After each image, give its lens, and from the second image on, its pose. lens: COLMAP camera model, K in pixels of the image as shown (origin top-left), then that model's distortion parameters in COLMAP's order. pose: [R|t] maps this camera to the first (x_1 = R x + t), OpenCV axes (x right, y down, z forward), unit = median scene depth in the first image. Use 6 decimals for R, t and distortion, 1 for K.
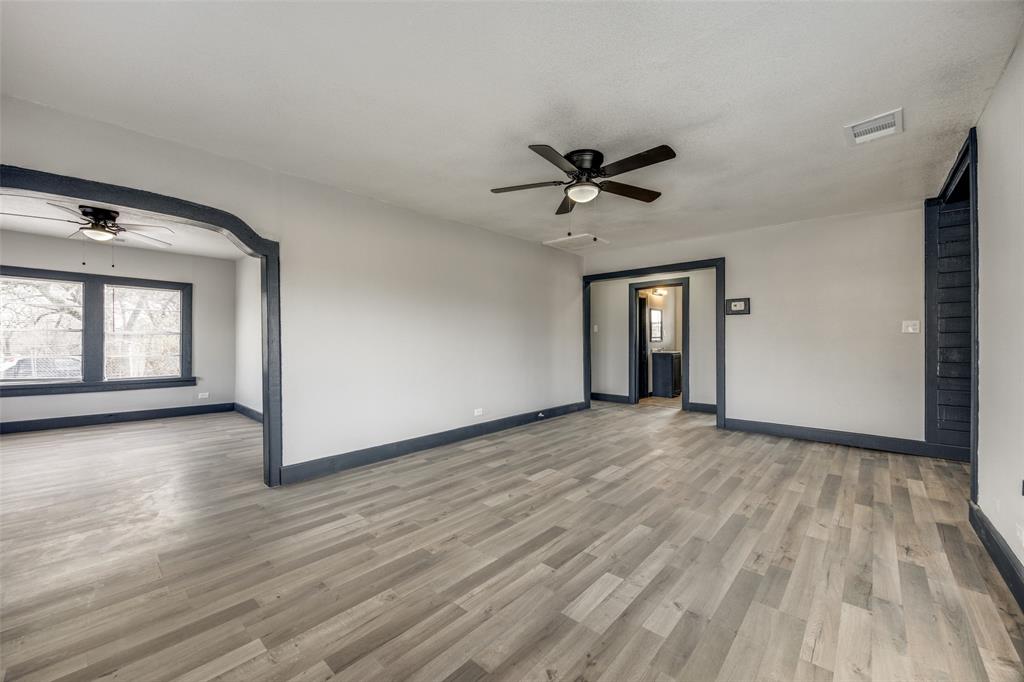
lens RADIAL K [[389.7, 0, 516.6], [0, 389.7, 341.7], [0, 0, 1]] dist [-0.001091, -0.000154]
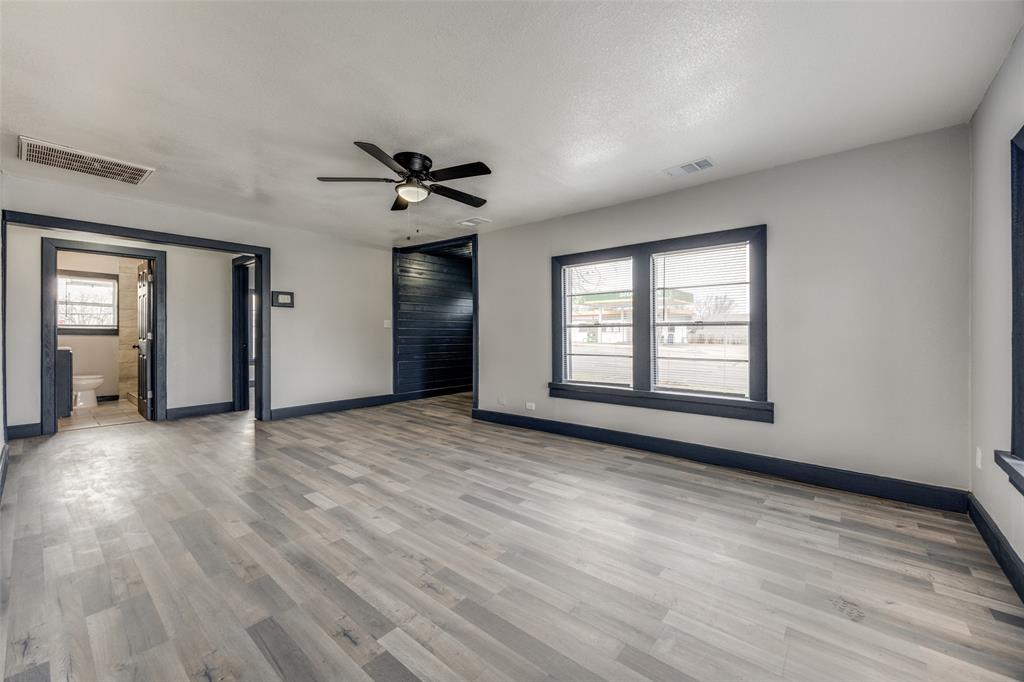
lens RADIAL K [[404.4, 0, 505.2], [0, 404.4, 331.3], [0, 0, 1]] dist [0.001084, 0.000077]
pose [[-0.017175, 0.004744, 0.999841, -0.805698], [-0.001503, 0.999987, -0.004770, -0.001322], [-0.999851, -0.001585, -0.017168, 0.667404]]
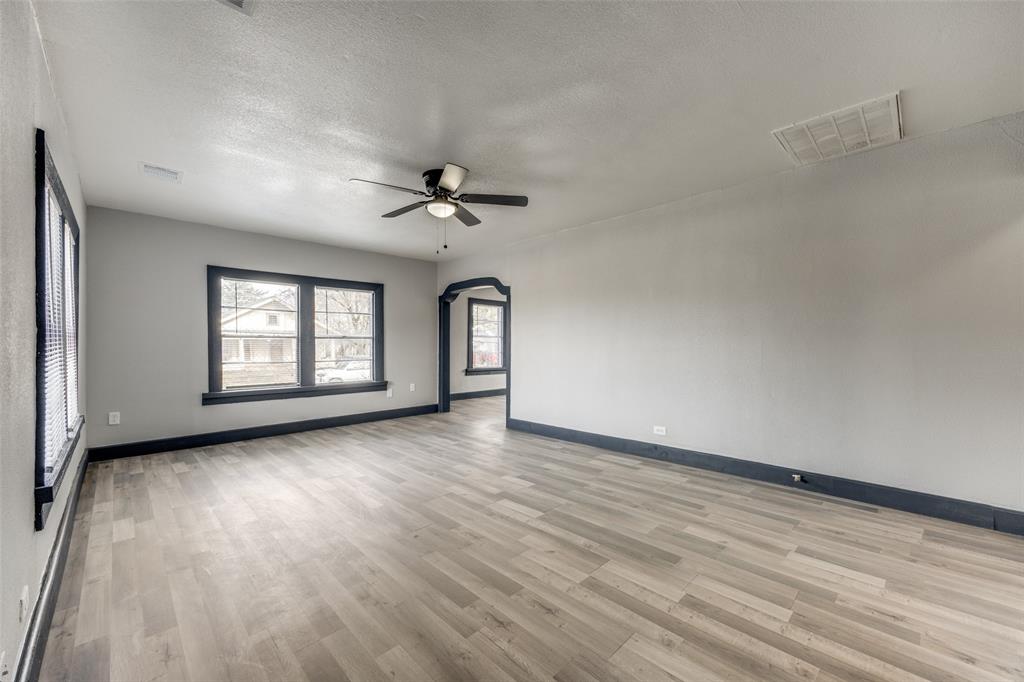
lens RADIAL K [[402.6, 0, 526.1], [0, 402.6, 354.2], [0, 0, 1]] dist [0.000354, -0.000035]
pose [[-0.033282, 0.030391, -0.998984, 1.119464], [0.001018, 0.999538, 0.030374, -0.010562], [0.999445, -0.000006, -0.033298, 1.104850]]
